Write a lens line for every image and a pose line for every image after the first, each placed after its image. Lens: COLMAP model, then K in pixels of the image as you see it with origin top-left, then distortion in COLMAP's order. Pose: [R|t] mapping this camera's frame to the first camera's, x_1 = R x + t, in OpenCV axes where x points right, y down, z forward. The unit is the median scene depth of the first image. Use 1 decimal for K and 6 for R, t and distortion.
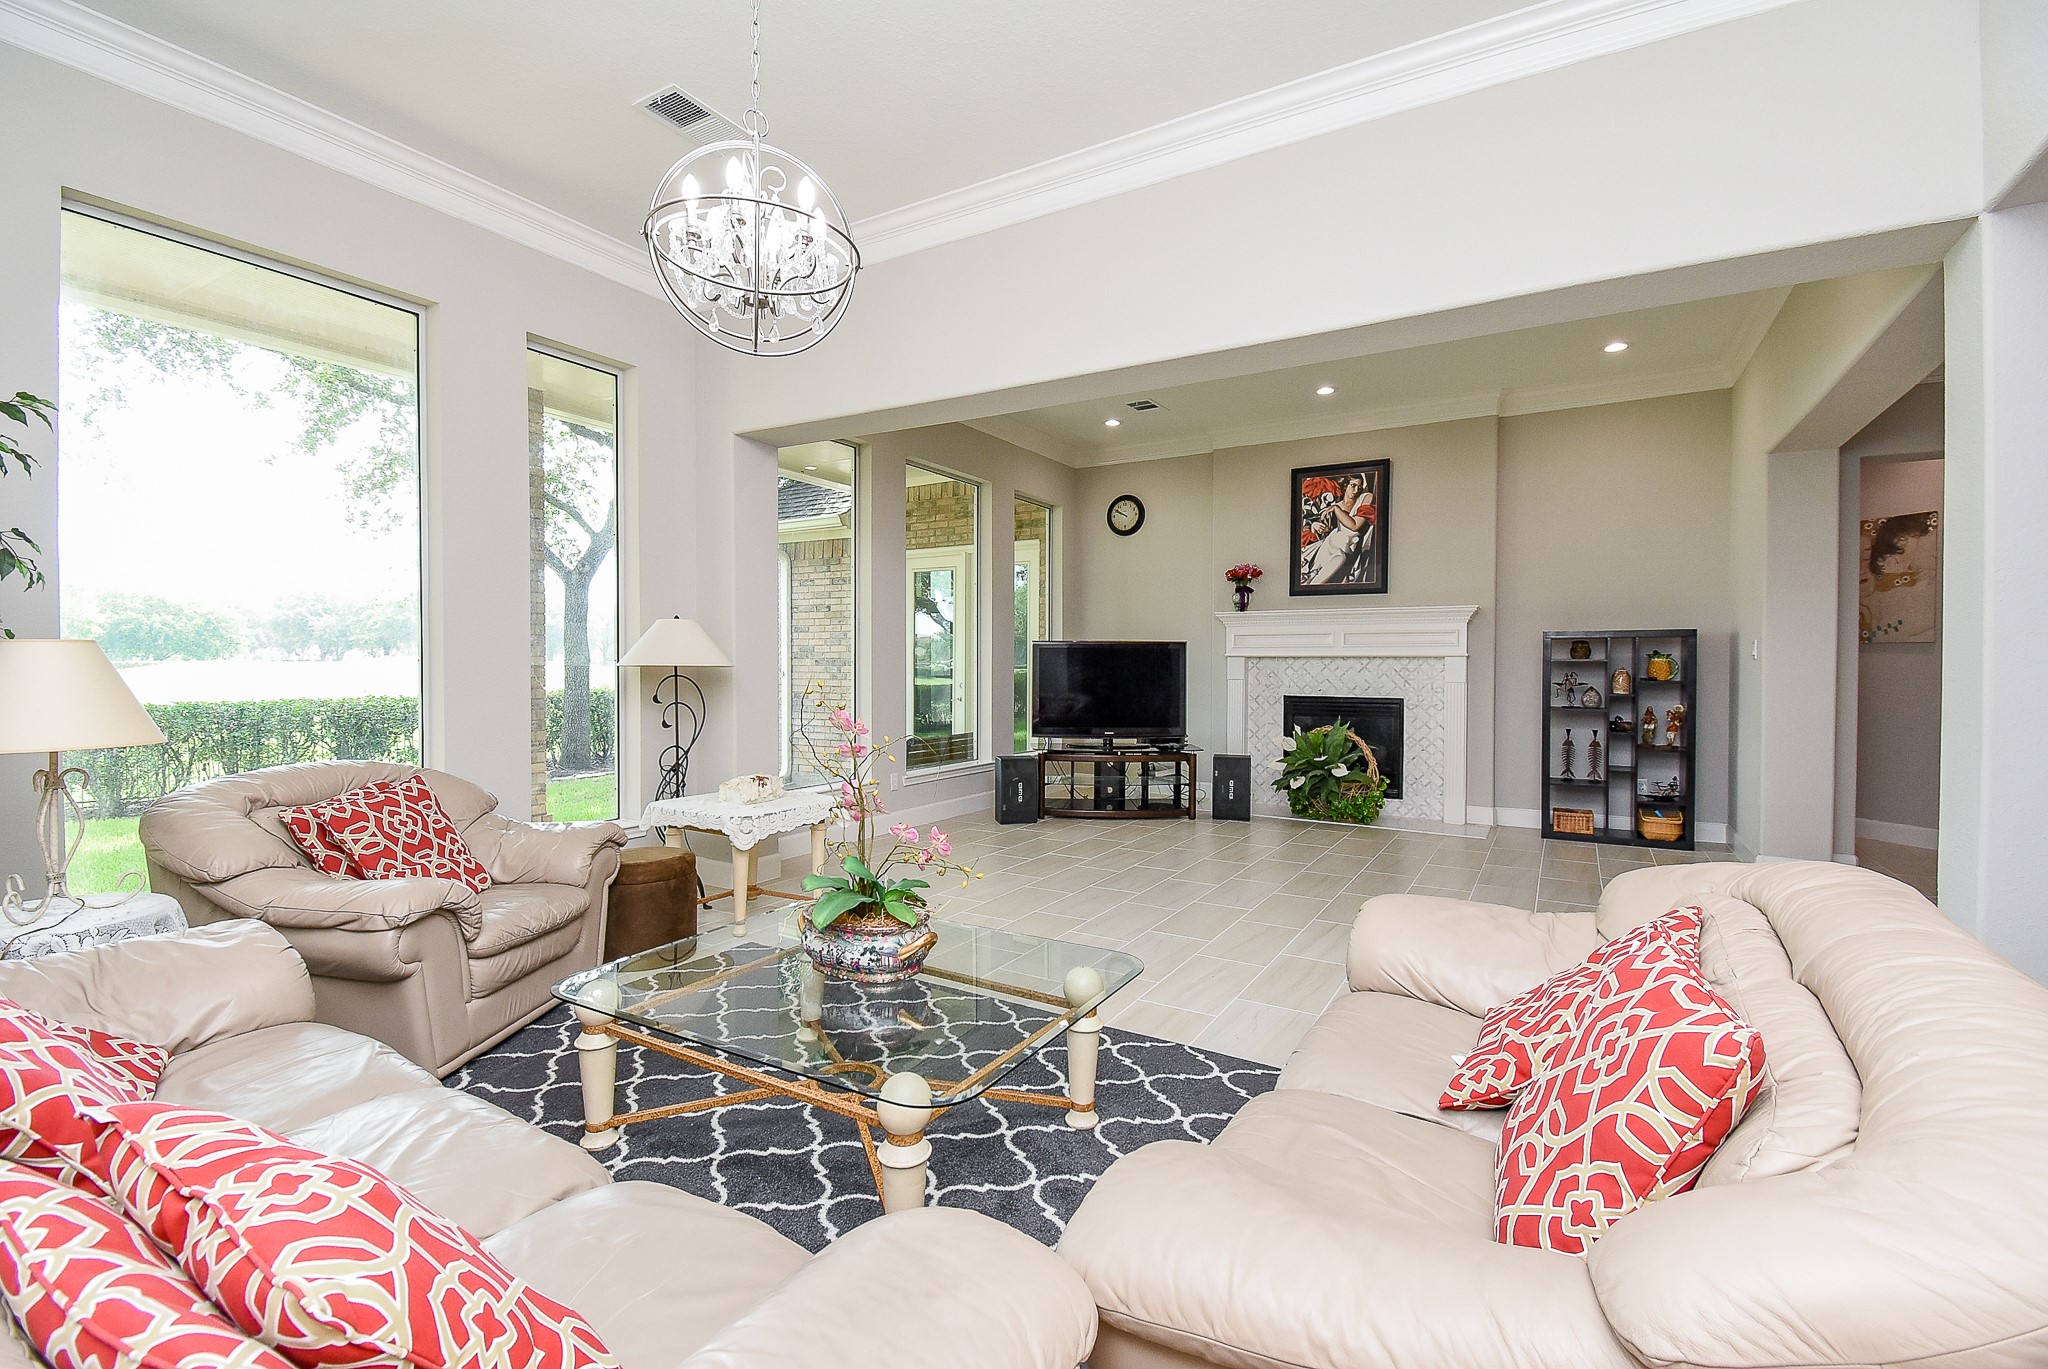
lens RADIAL K [[906.8, 0, 1027.7], [0, 906.8, 683.4], [0, 0, 1]] dist [0.032834, -0.025180]
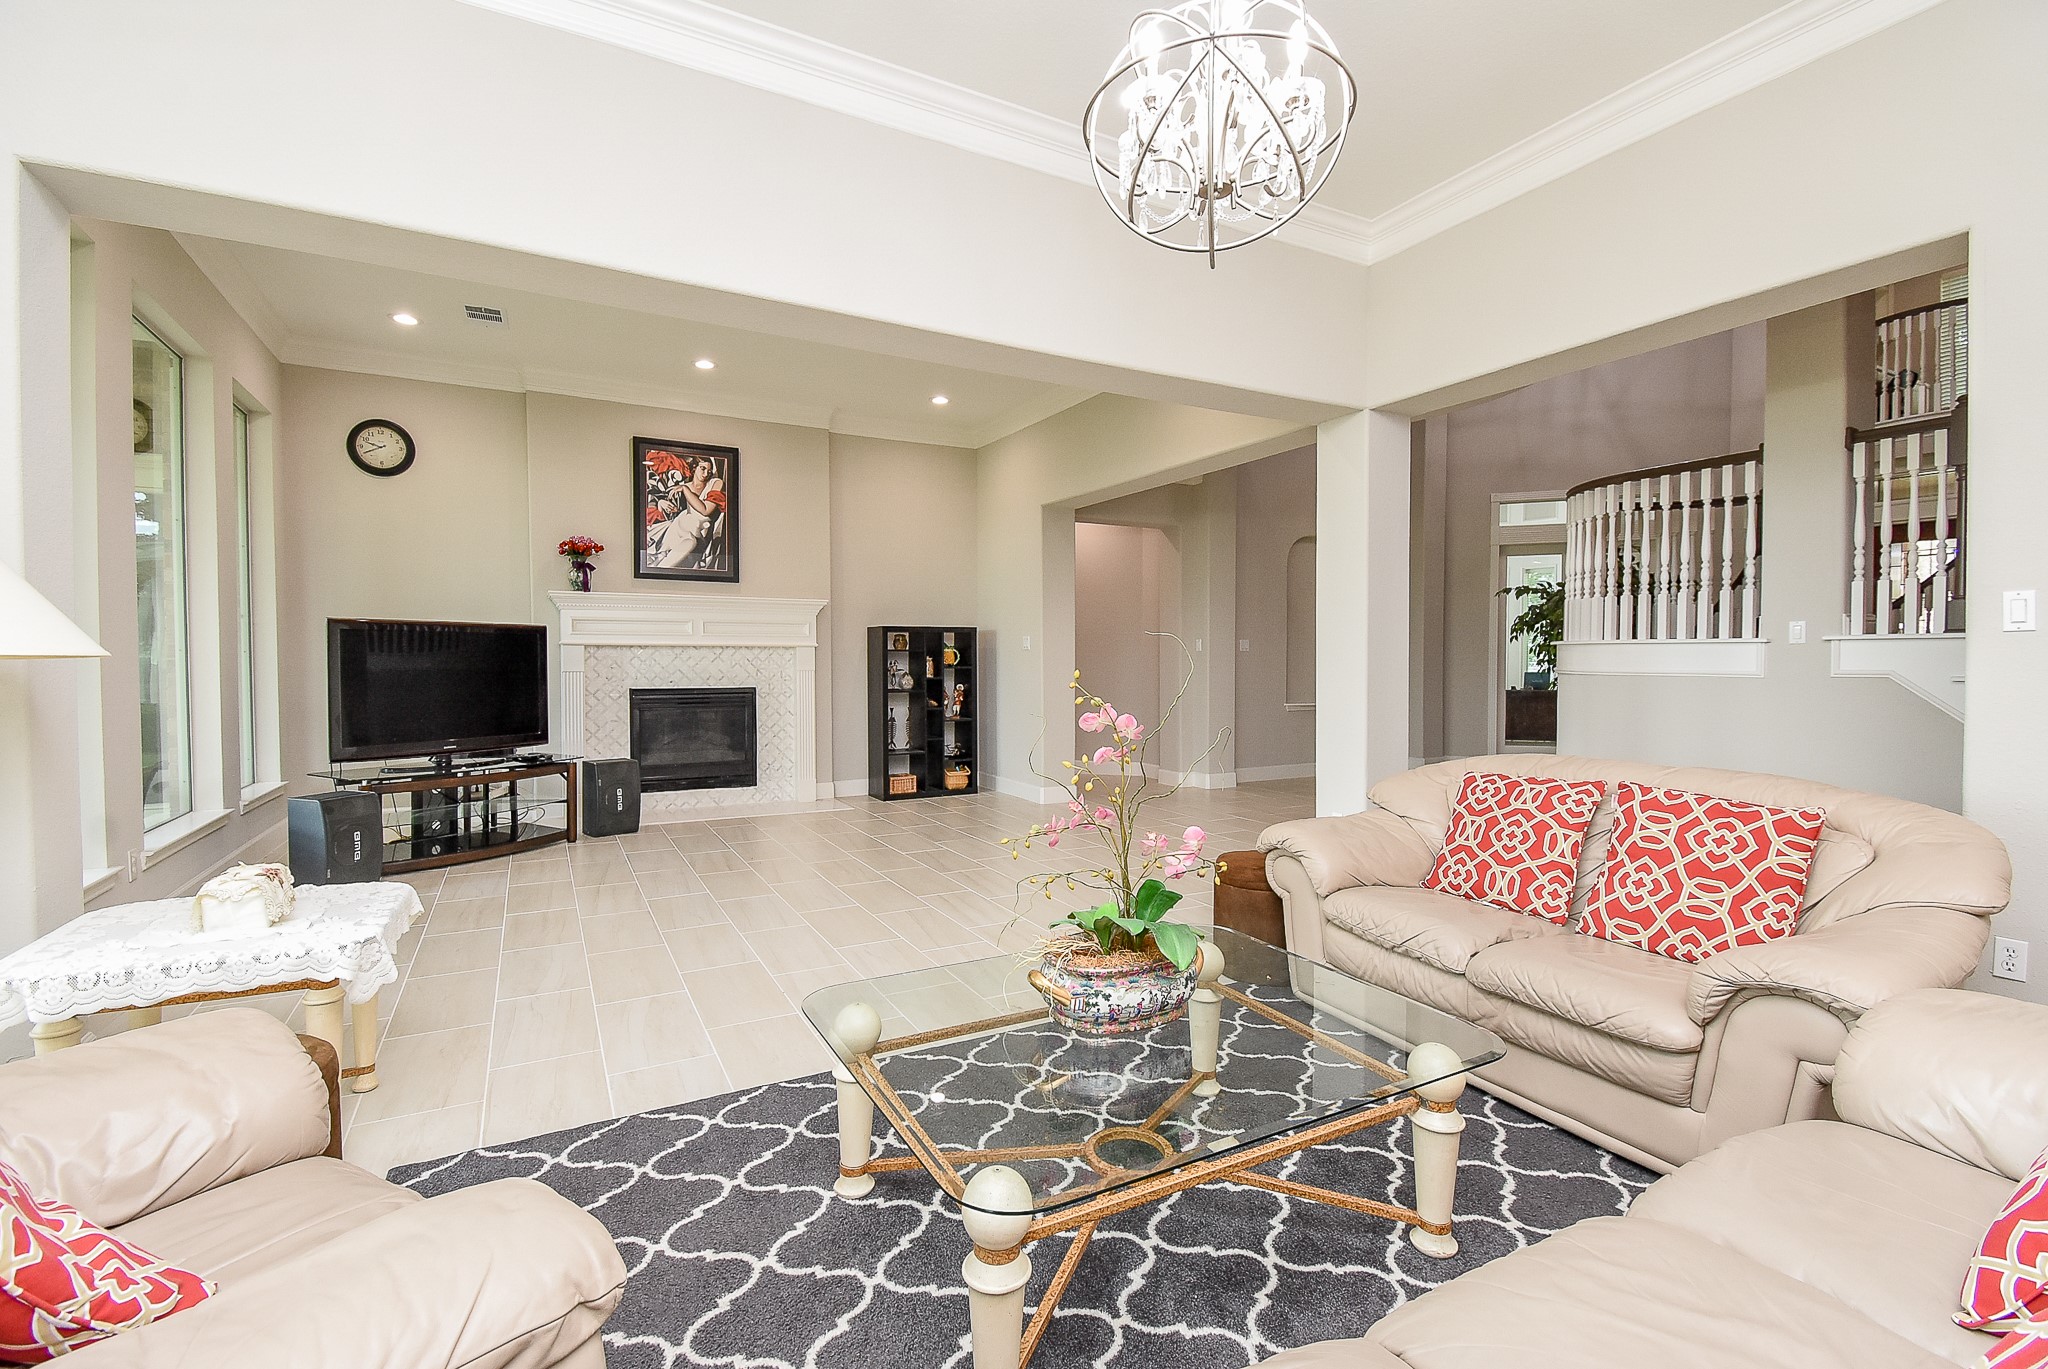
lens RADIAL K [[906.8, 0, 1027.7], [0, 906.8, 683.4], [0, 0, 1]] dist [0.032834, -0.025180]
pose [[0.503769, -0.027609, 0.863397, -0.307639], [0.019782, 0.999596, 0.020422, -0.002547], [-0.863612, 0.006791, 0.504112, 0.218285]]
